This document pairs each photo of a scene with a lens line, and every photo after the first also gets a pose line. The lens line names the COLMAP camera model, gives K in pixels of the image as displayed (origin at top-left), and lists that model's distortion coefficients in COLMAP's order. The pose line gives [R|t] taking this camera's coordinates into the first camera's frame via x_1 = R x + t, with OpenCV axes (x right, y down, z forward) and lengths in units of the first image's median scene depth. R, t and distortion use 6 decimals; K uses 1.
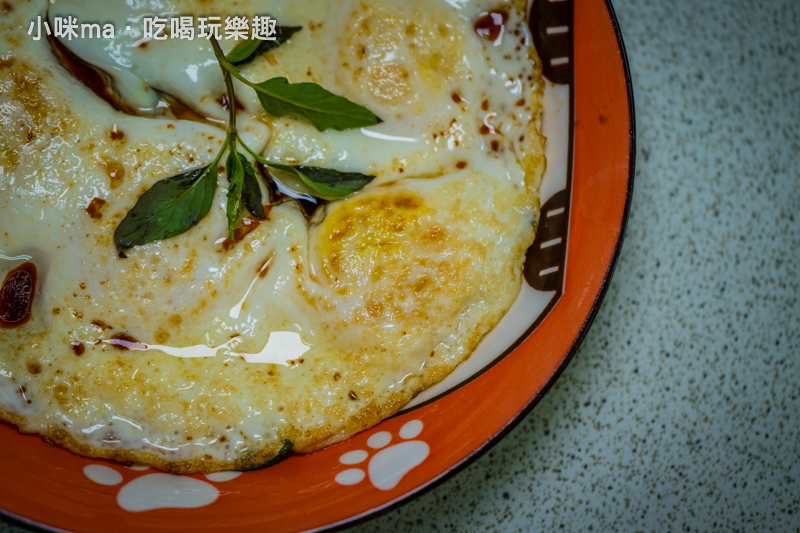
lens RADIAL K [[1323.1, 0, 397.2], [0, 1323.1, 265.9], [0, 0, 1]] dist [-0.047065, 0.000000]
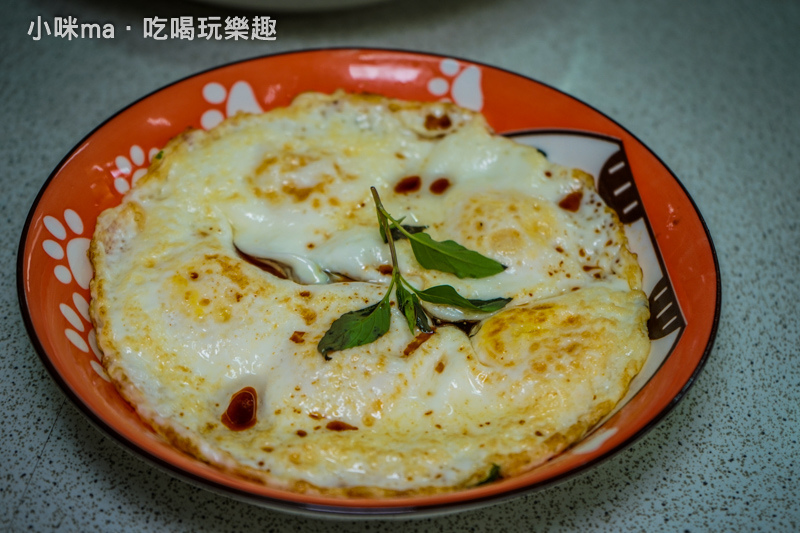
lens RADIAL K [[1323.1, 0, 401.8], [0, 1323.1, 266.4], [0, 0, 1]] dist [-0.047065, 0.000000]
pose [[0.984475, -0.157352, 0.077773, -0.204151], [0.174137, 0.820008, -0.545219, 0.549706], [0.022017, 0.550298, 0.834678, -0.056669]]
